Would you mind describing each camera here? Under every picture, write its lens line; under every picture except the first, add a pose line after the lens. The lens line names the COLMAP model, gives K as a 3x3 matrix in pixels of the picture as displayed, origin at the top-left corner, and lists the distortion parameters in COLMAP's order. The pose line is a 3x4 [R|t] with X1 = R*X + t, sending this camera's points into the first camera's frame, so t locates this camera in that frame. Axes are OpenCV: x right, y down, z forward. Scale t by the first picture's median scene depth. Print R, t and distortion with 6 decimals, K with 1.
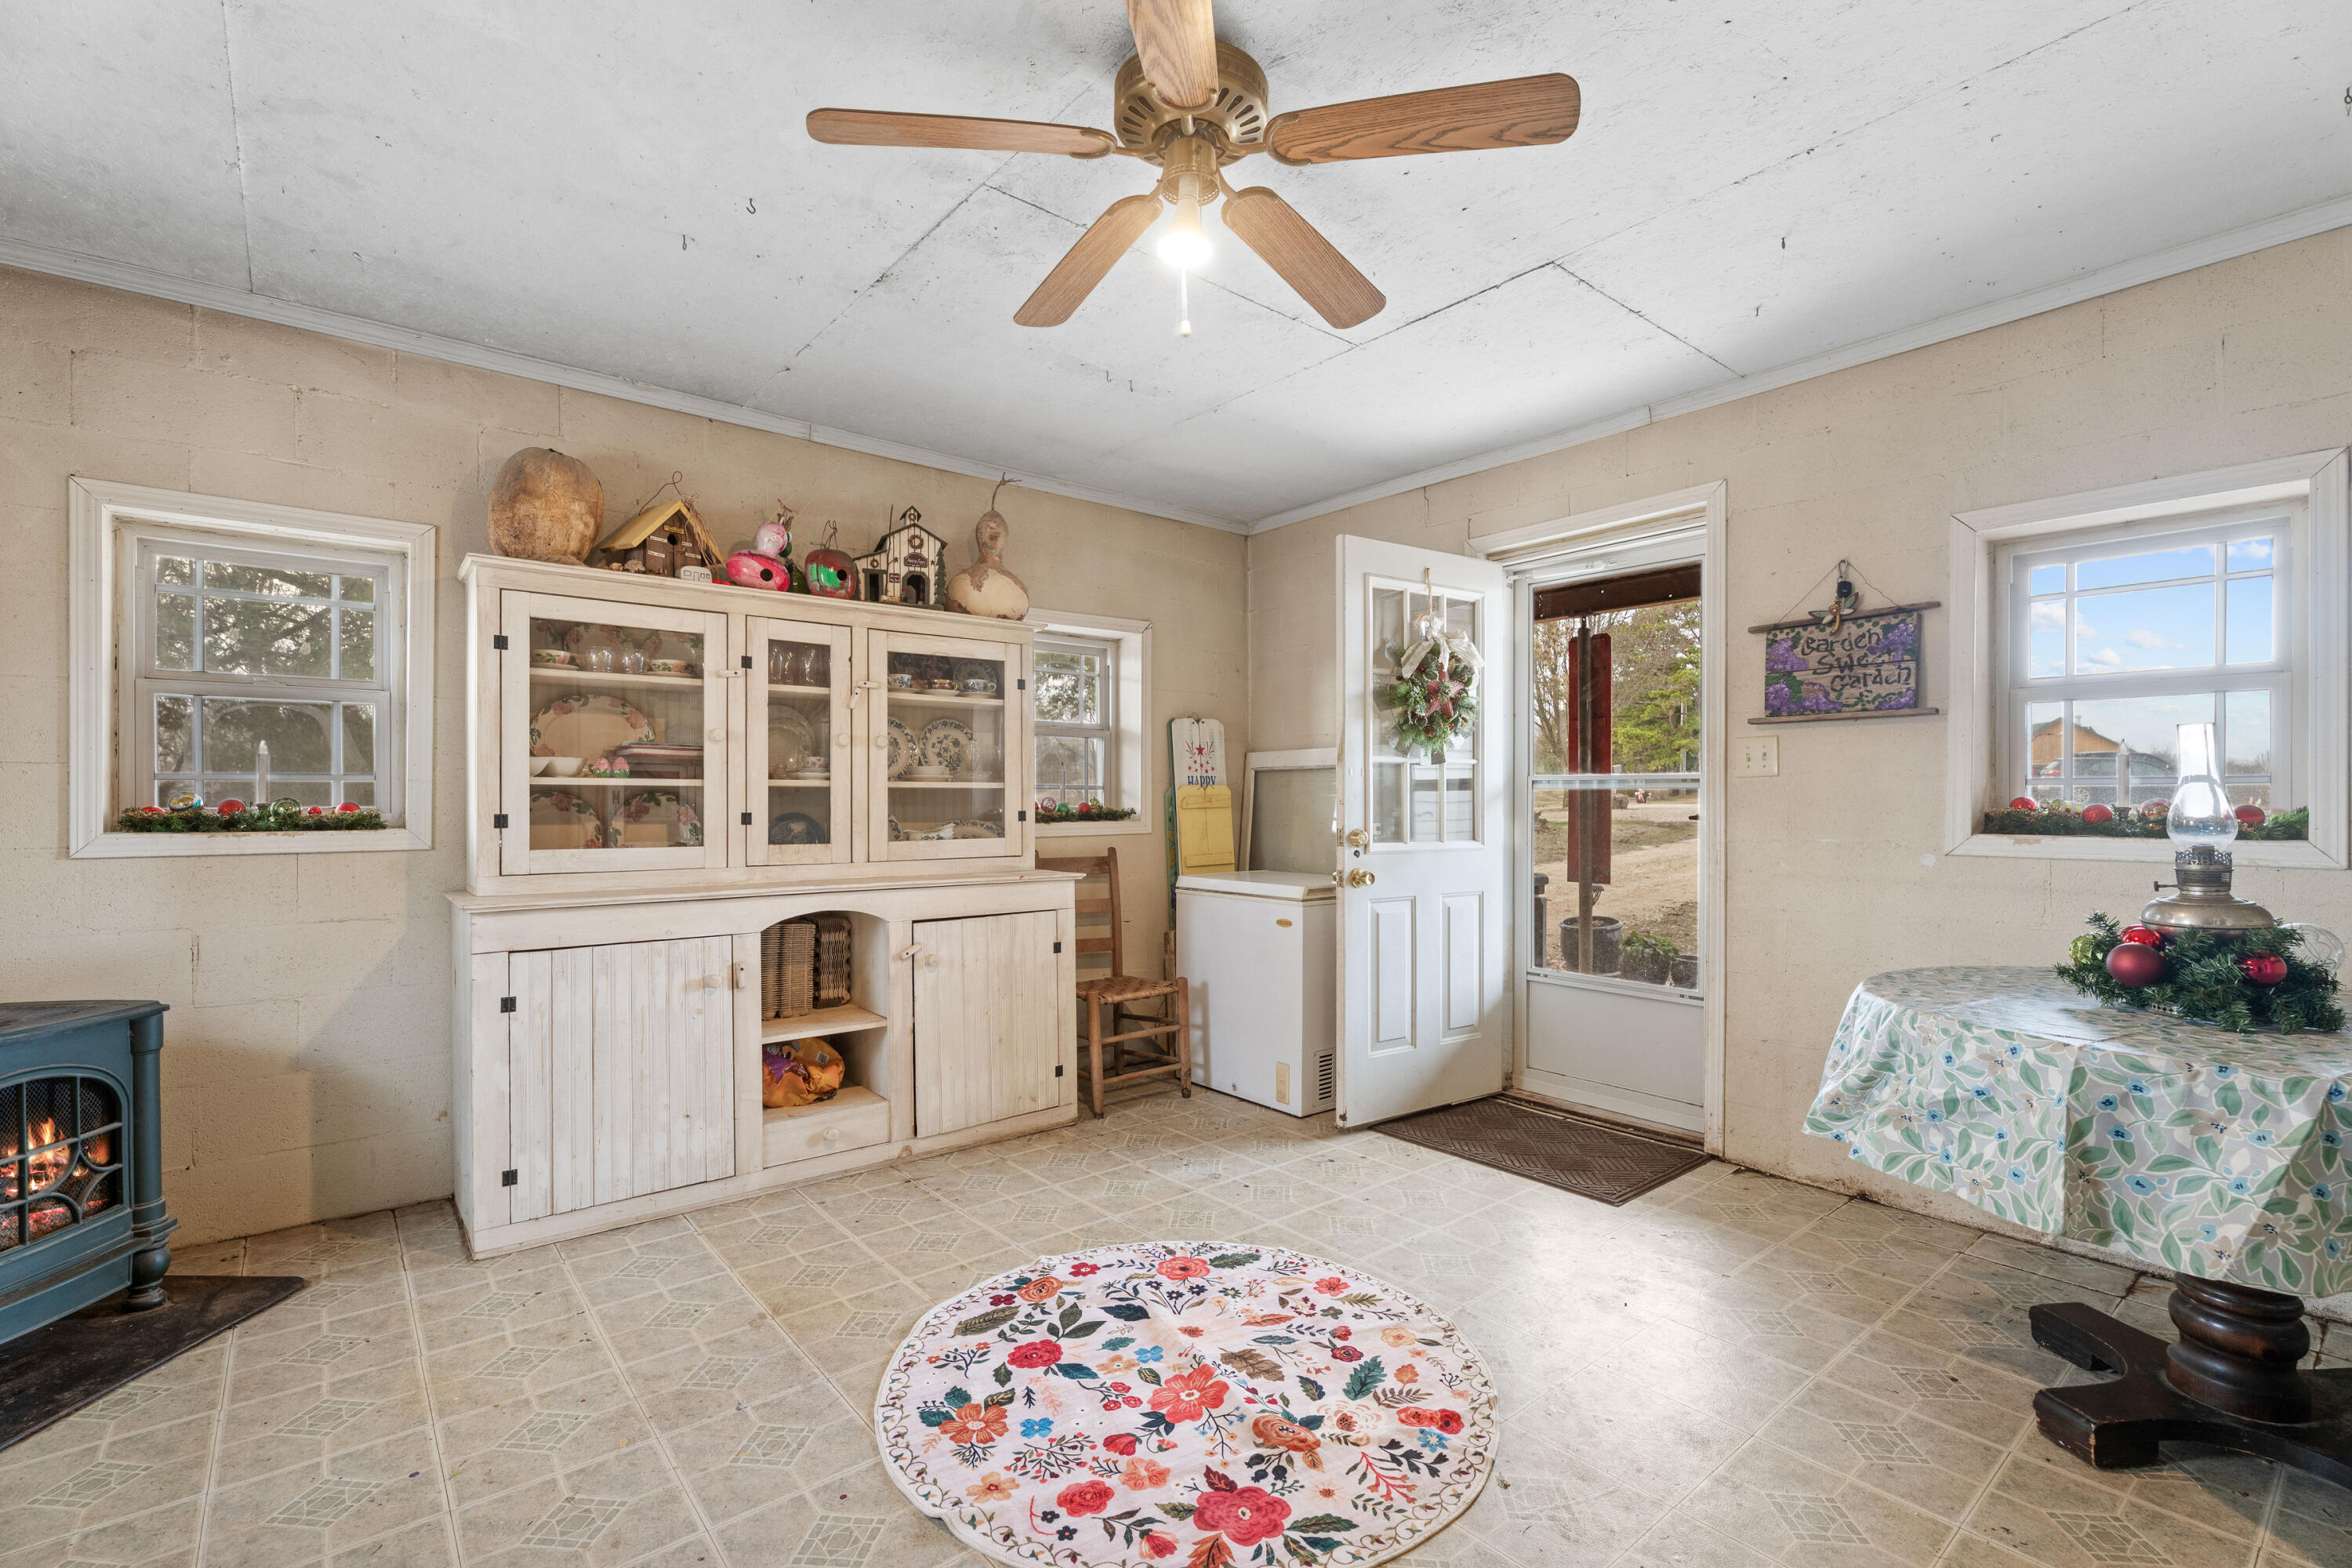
lens RADIAL K [[1047.7, 0, 1170.9], [0, 1047.7, 803.6], [0, 0, 1]] dist [0.003905, -0.001023]
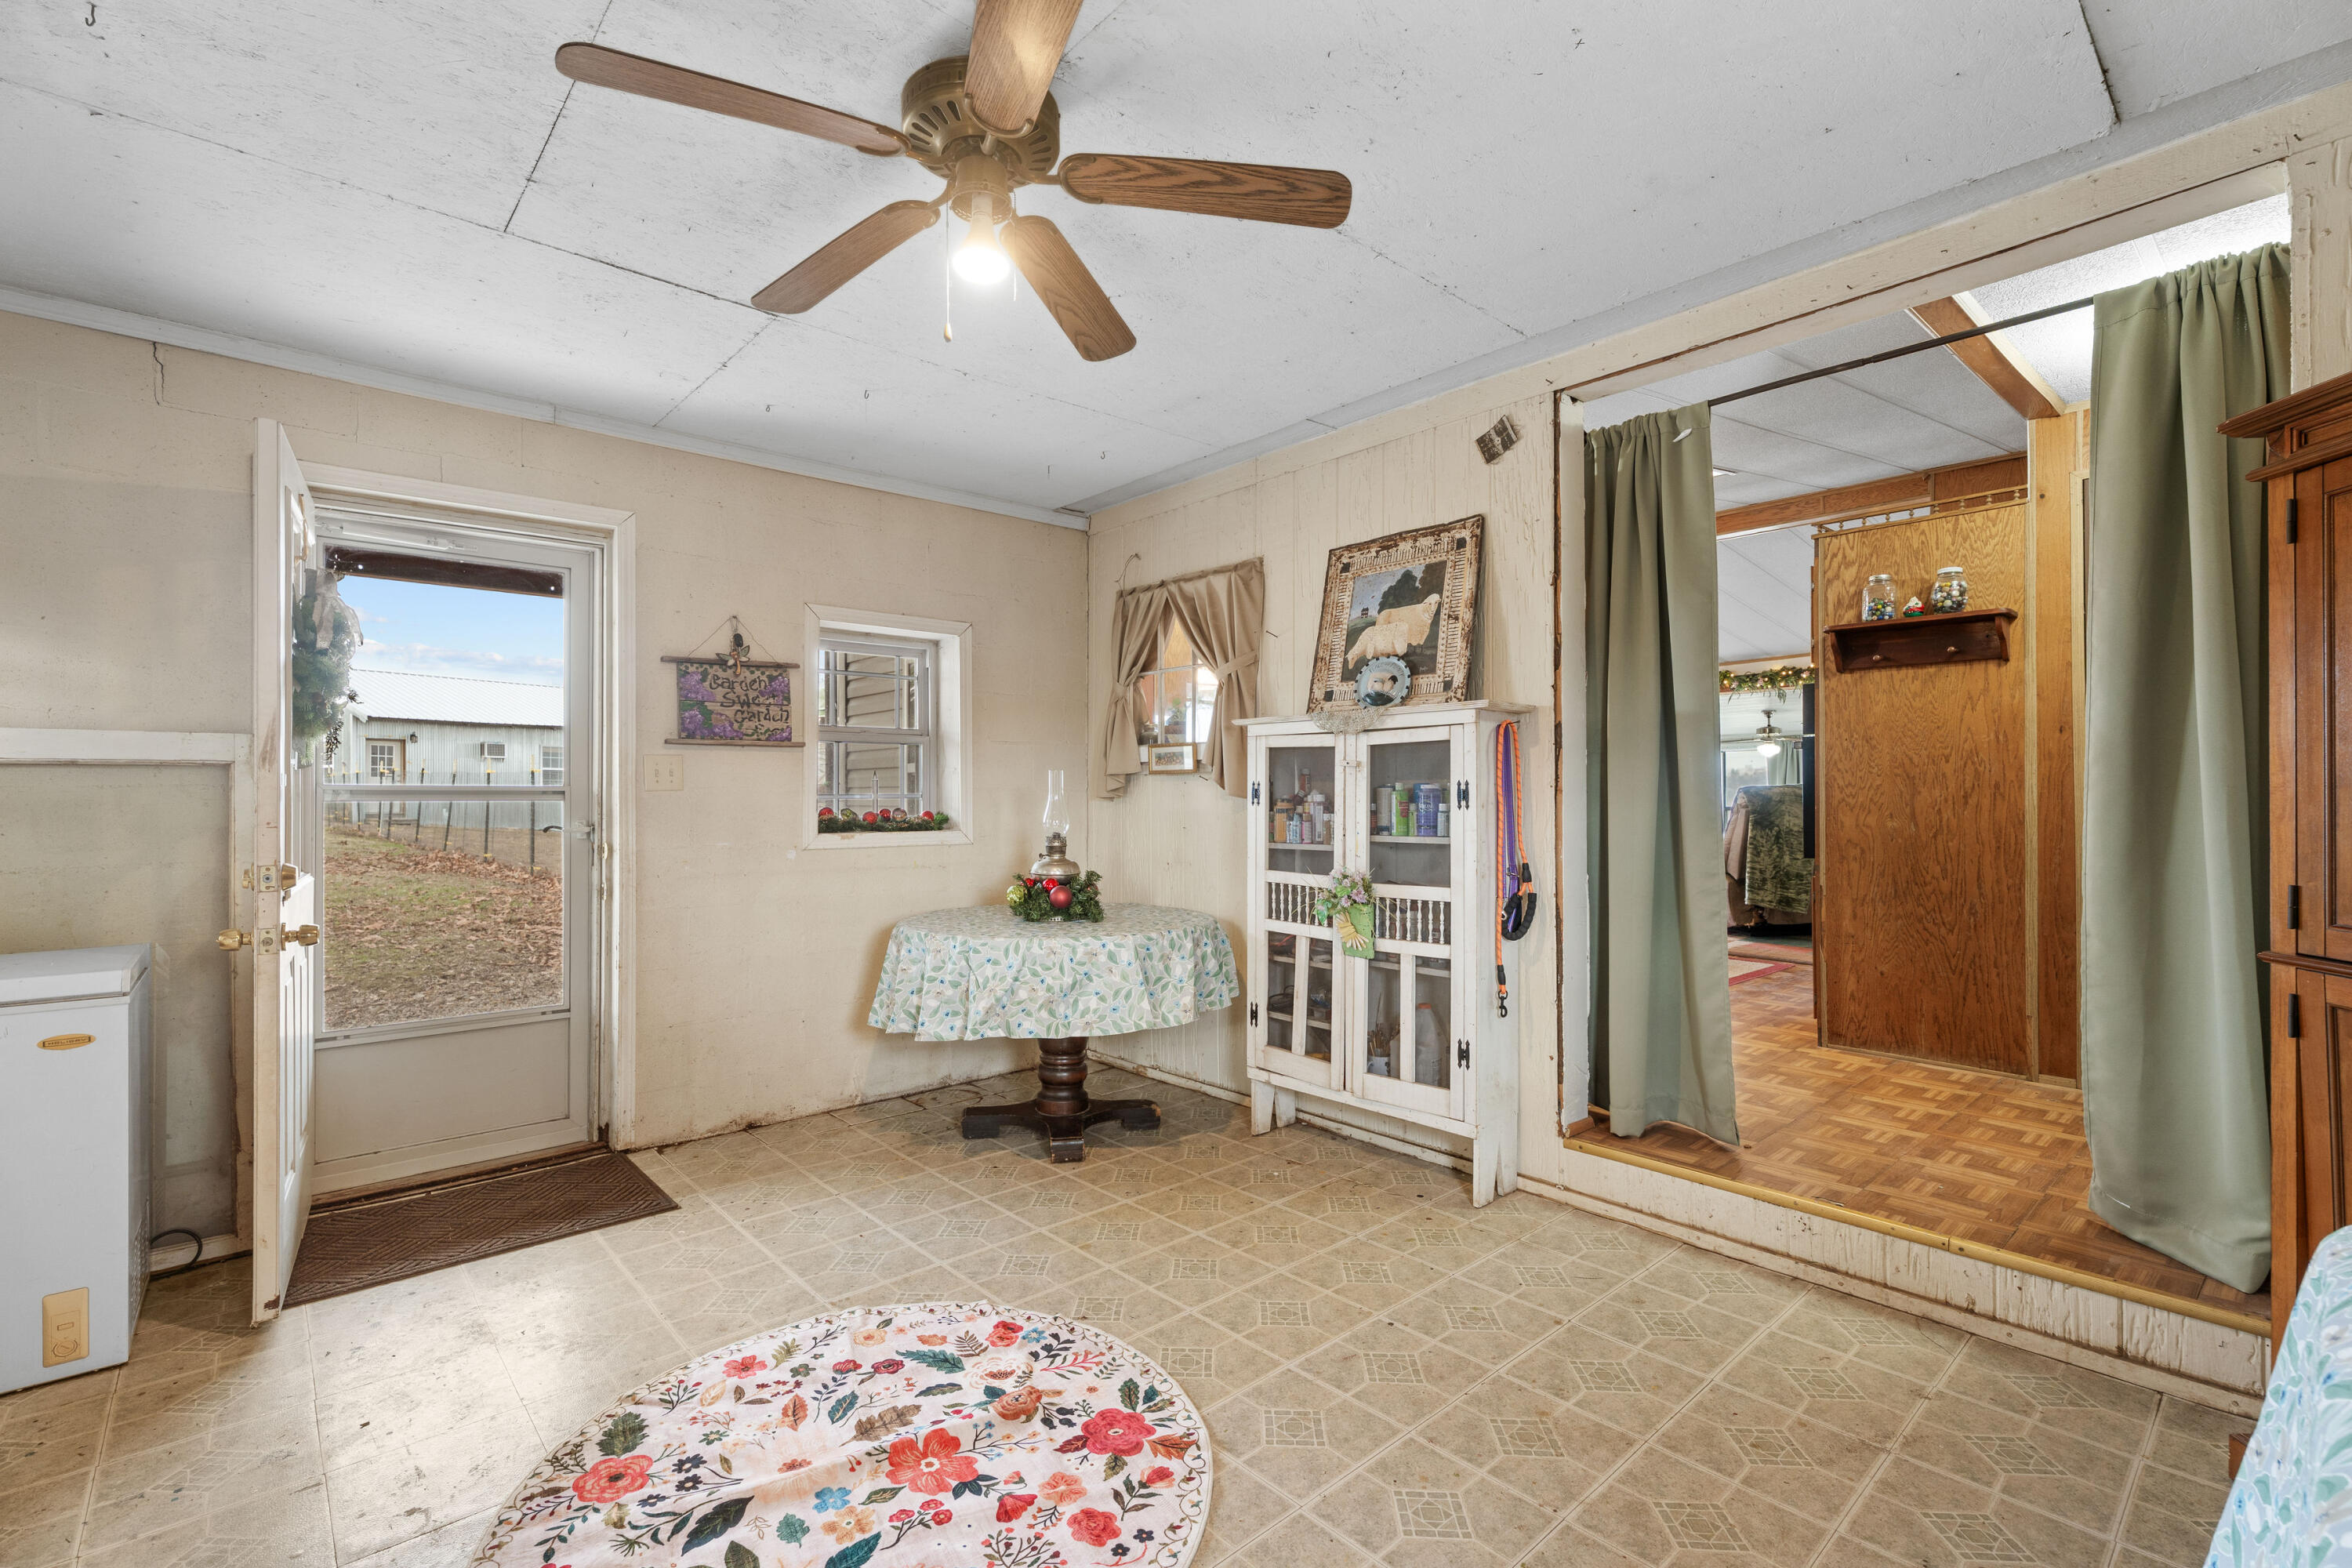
lens RADIAL K [[1047.7, 0, 1172.4], [0, 1047.7, 787.5], [0, 0, 1]] dist [0.003905, -0.001023]
pose [[-0.046844, 0.005806, 0.998885, -0.814847], [0.005359, 0.999970, -0.005561, -0.028217], [-0.998888, 0.005093, -0.046874, 0.724716]]
